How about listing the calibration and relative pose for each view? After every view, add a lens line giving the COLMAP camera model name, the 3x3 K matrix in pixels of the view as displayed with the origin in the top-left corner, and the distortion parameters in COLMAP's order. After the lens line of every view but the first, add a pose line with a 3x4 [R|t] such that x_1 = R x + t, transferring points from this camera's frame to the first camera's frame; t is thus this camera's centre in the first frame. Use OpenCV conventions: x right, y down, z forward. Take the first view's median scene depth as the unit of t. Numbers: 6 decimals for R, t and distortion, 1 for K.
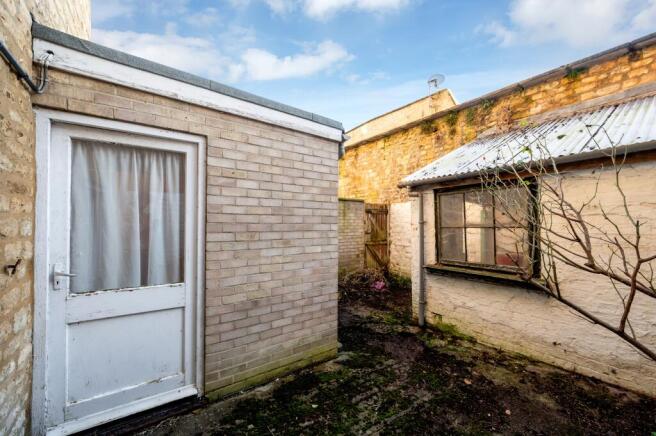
lens RADIAL K [[264.0, 0, 330.3], [0, 264.0, 220.4], [0, 0, 1]] dist [-0.000646, 0.000011]
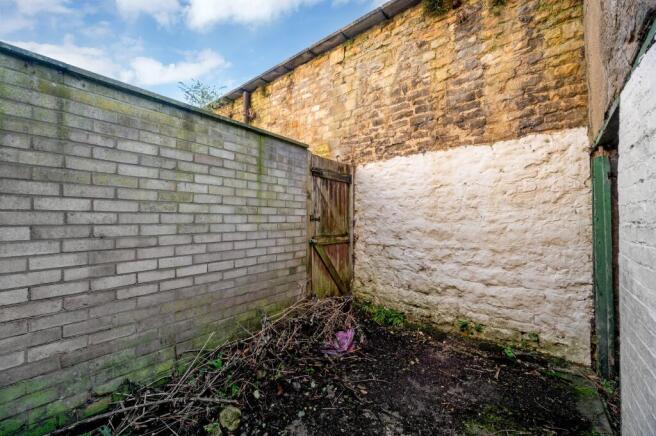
lens RADIAL K [[264.0, 0, 327.5], [0, 264.0, 218.2], [0, 0, 1]] dist [-0.000646, 0.000011]
pose [[0.970204, 0.007253, 0.242182, 0.050079], [-0.008900, 0.999944, 0.005706, 0.042476], [-0.242127, -0.007691, 0.970214, 0.527127]]
